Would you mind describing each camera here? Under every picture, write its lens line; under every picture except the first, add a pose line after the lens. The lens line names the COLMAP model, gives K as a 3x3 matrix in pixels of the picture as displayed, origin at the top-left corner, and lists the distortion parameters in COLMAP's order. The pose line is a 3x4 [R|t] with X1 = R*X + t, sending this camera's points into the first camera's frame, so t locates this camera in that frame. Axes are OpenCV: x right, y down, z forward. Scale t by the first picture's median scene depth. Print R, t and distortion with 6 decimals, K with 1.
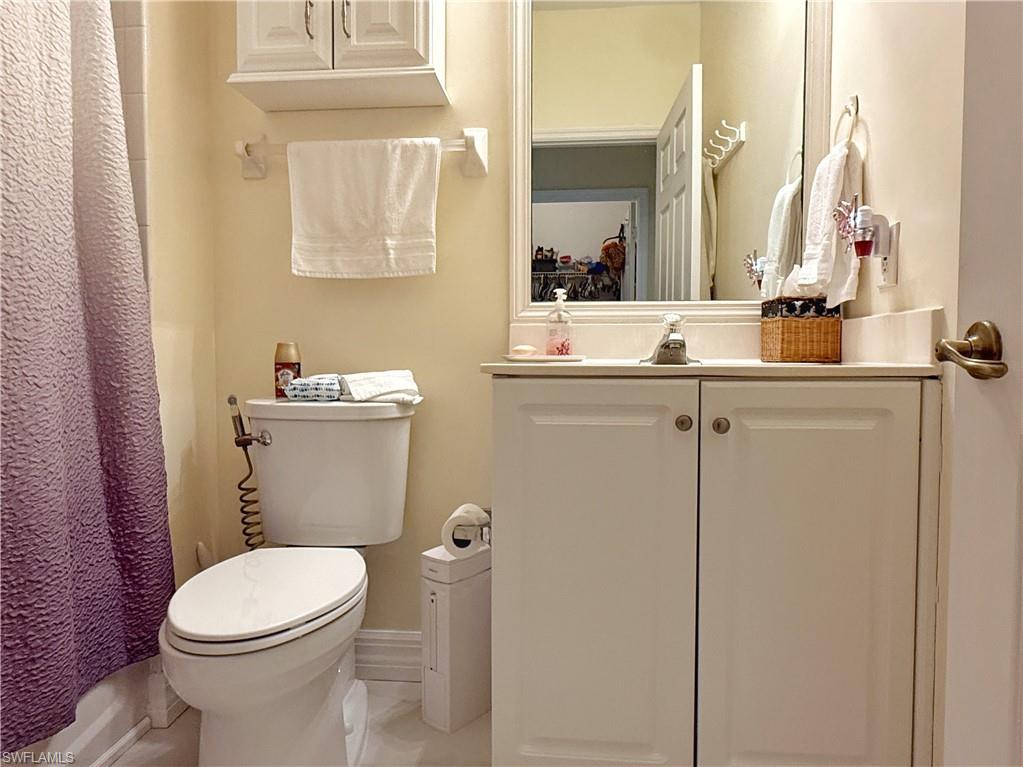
lens RADIAL K [[620.8, 0, 515.4], [0, 620.8, 379.1], [0, 0, 1]] dist [-0.006103, -0.000943]
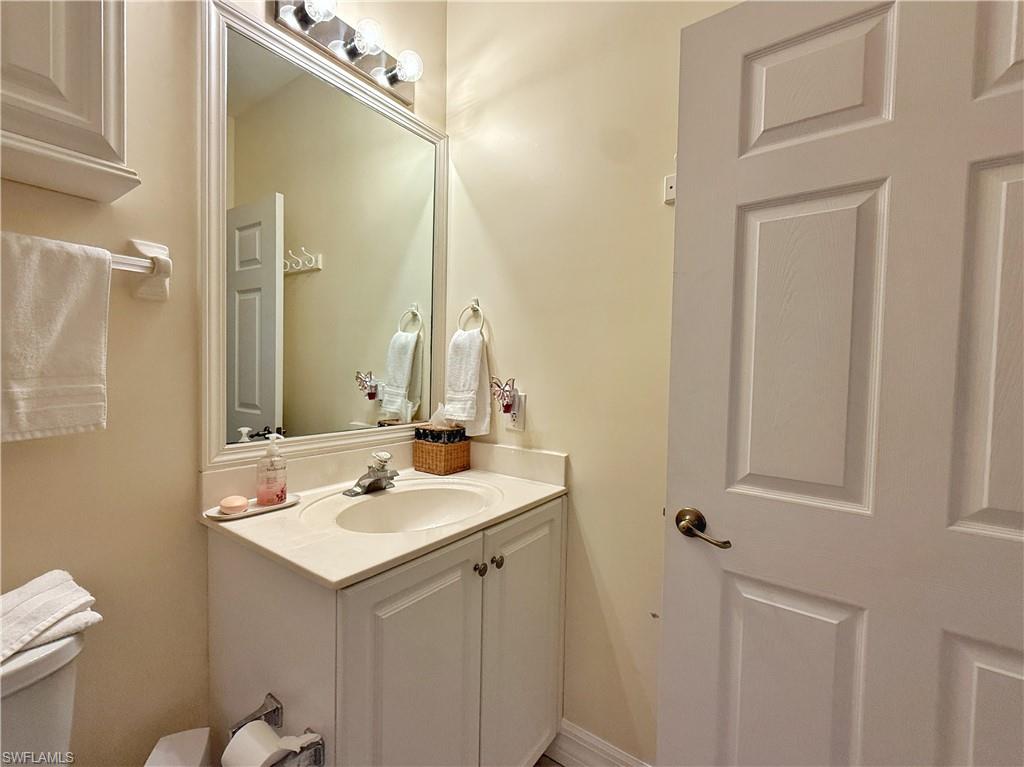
lens RADIAL K [[443.8, 0, 502.1], [0, 443.8, 387.7], [0, 0, 1]] dist [0.002368, -0.000031]
pose [[0.534234, -0.019892, 0.845103, -0.329962], [0.024246, 0.999672, 0.008203, -0.215584], [-0.844989, 0.016108, 0.534541, 0.310055]]
